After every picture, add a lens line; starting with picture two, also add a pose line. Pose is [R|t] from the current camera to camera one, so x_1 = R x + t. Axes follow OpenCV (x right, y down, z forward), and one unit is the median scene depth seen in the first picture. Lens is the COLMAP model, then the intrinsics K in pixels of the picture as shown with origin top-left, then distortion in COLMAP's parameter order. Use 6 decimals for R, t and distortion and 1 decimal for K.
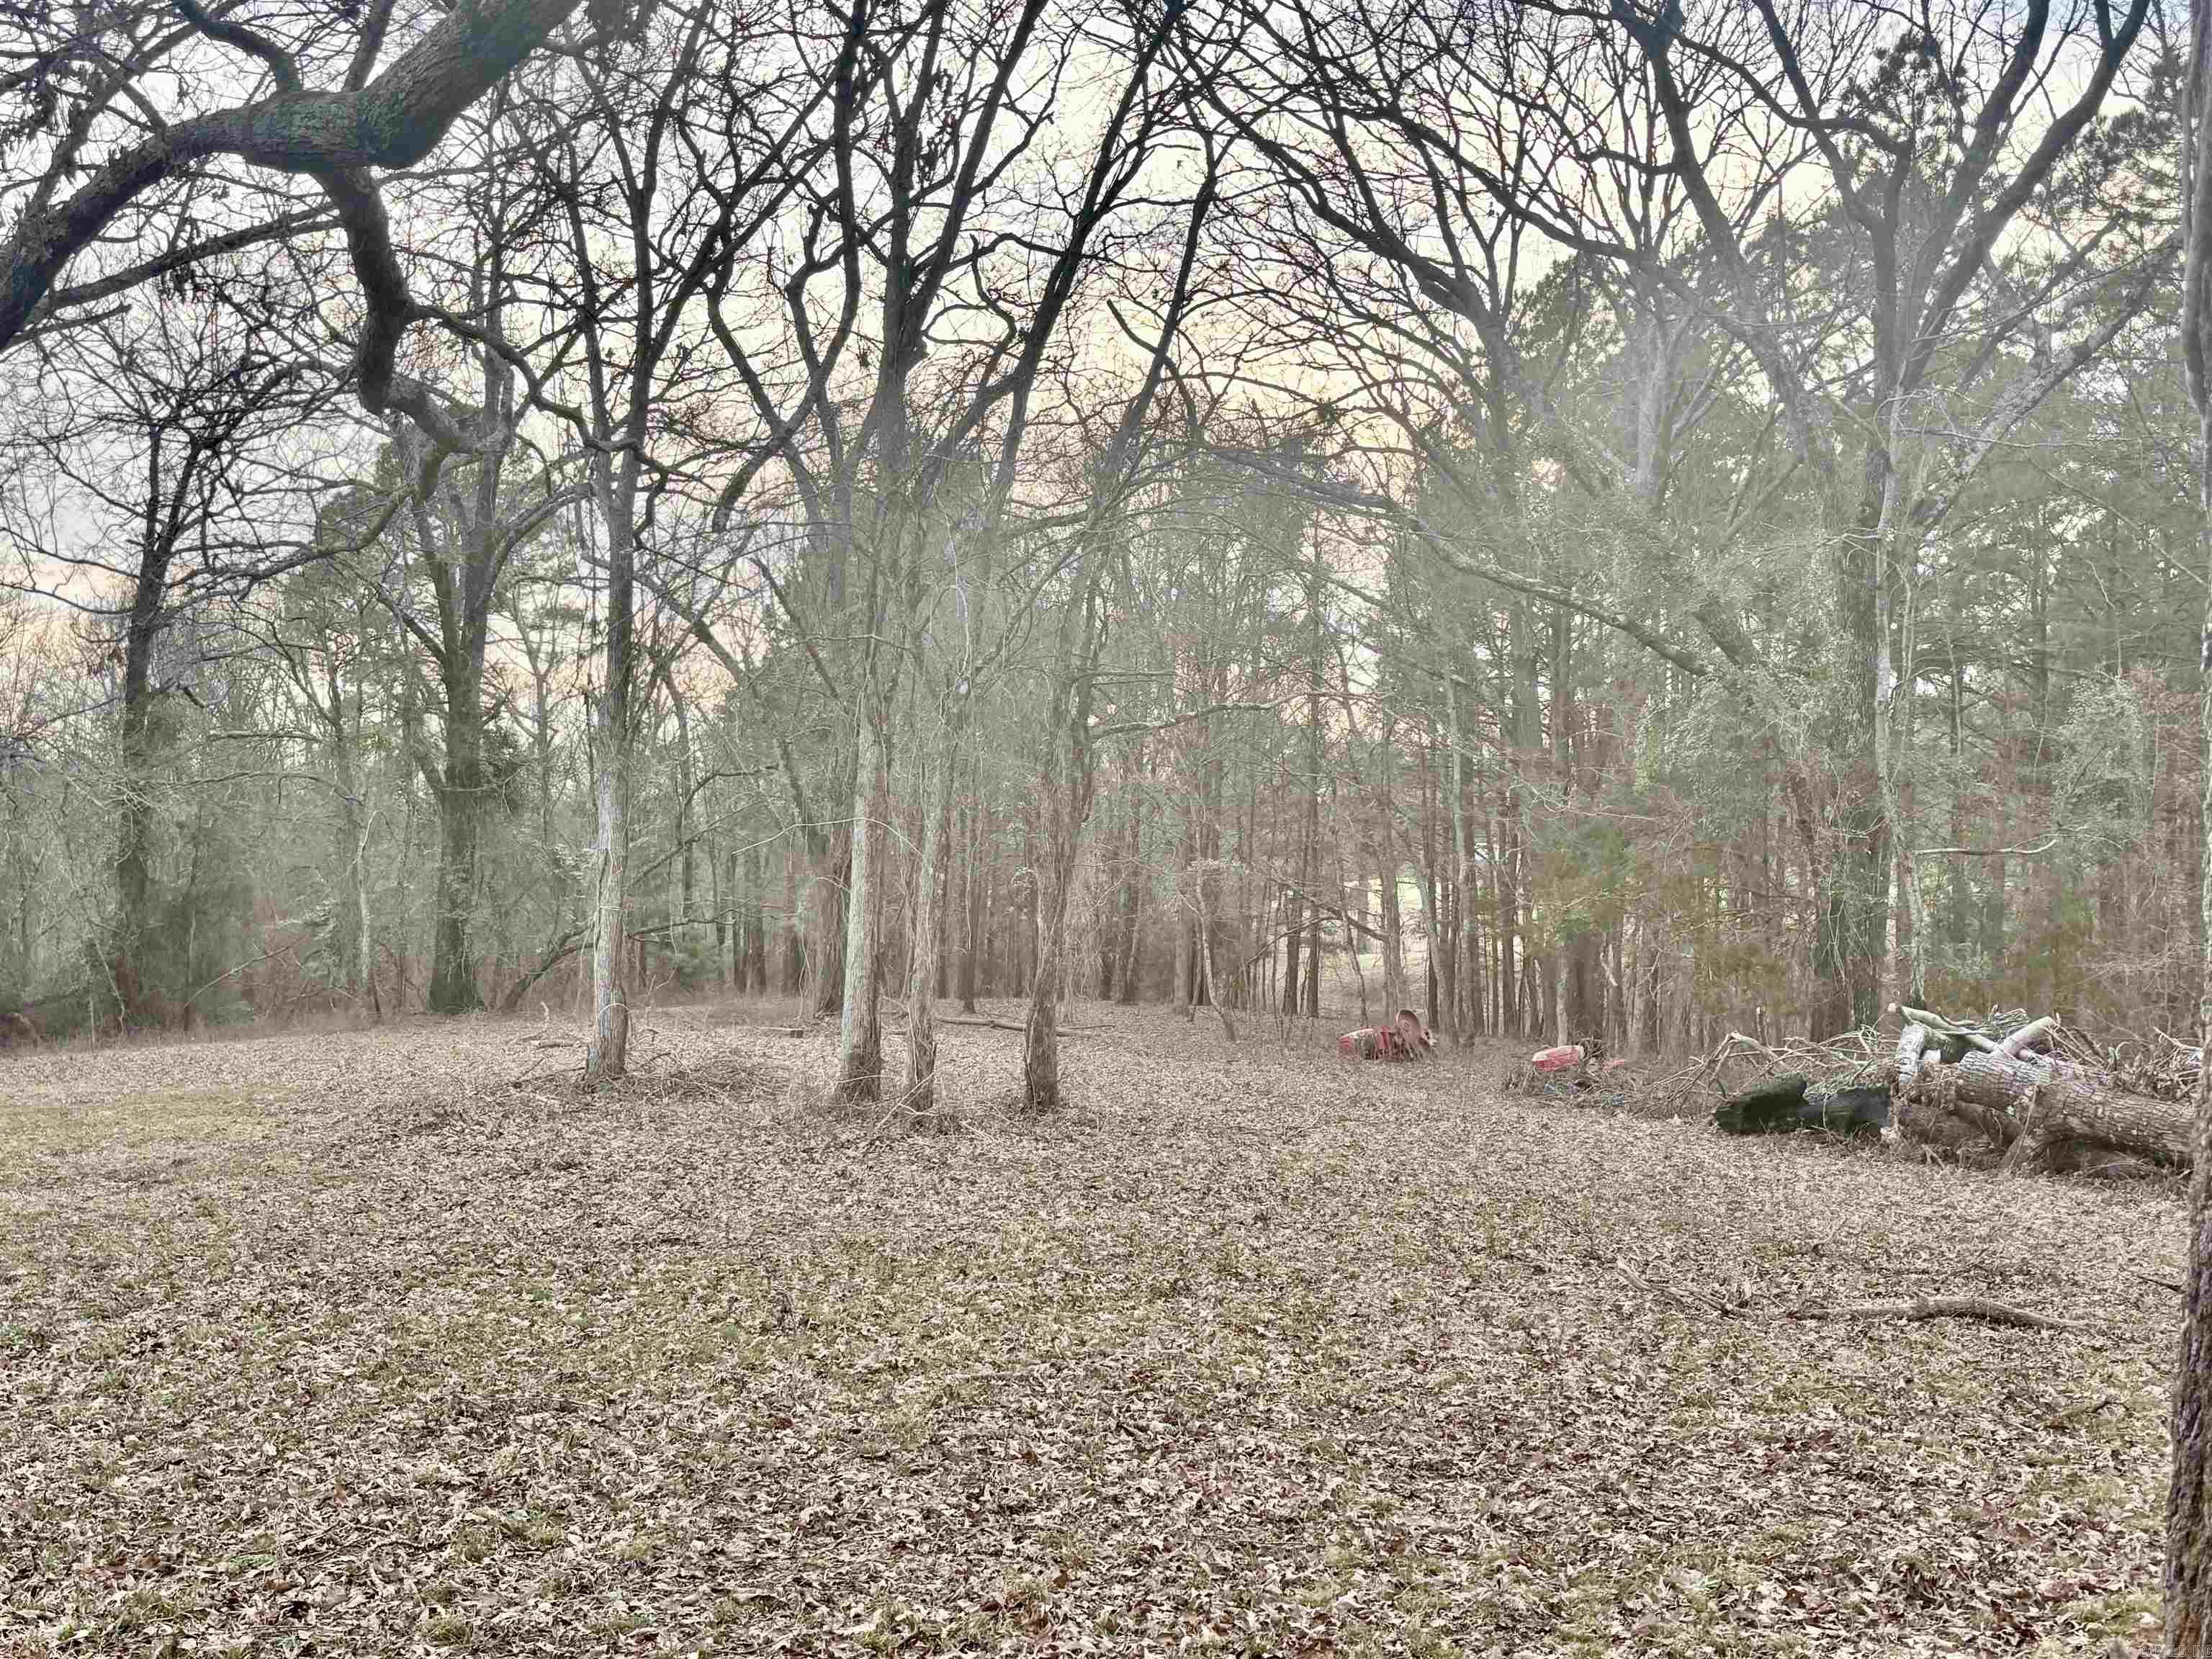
lens RADIAL K [[2379.8, 0, 1167.5], [0, 2379.8, 821.1], [0, 0, 1]] dist [0.098961, 0.000000]
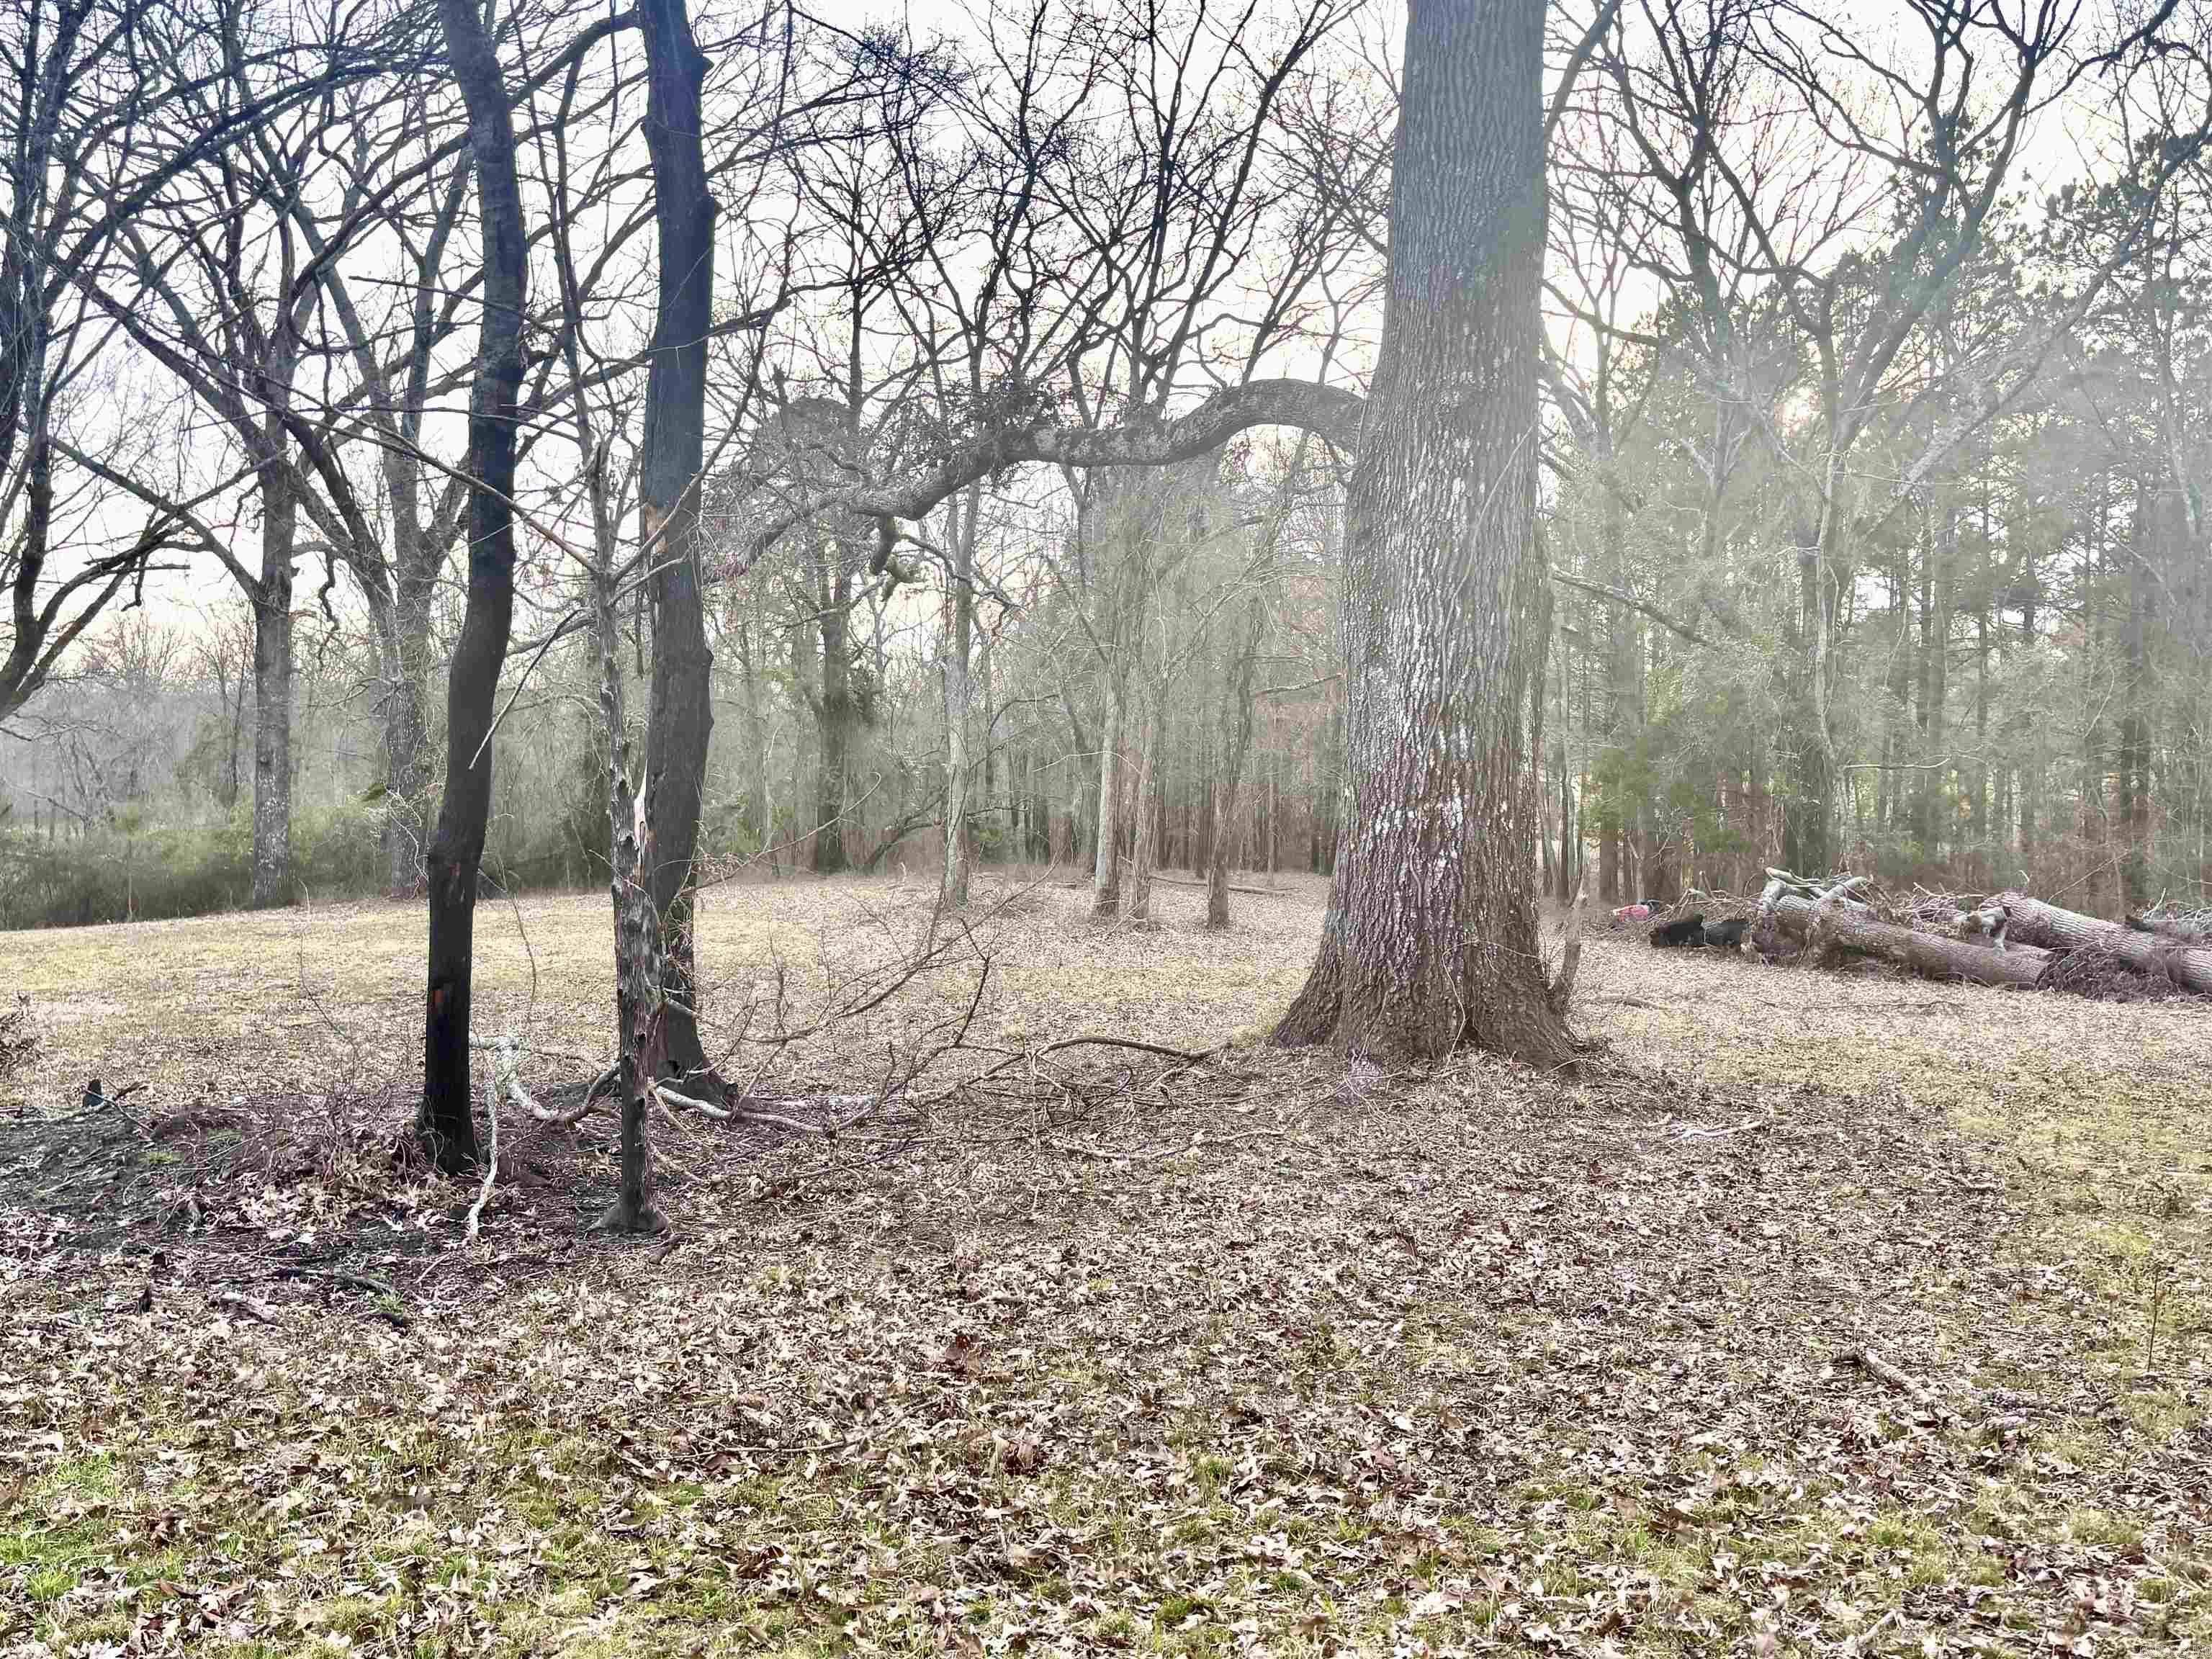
lens RADIAL K [[2063.6, 0, 1106.0], [0, 2063.6, 826.4], [0, 0, 1]] dist [-0.002023, 0.000000]
pose [[0.990234, 0.009479, -0.139094, 0.064398], [-0.002522, 0.998741, 0.050106, -0.016946], [0.139394, -0.049266, 0.989011, -0.386980]]
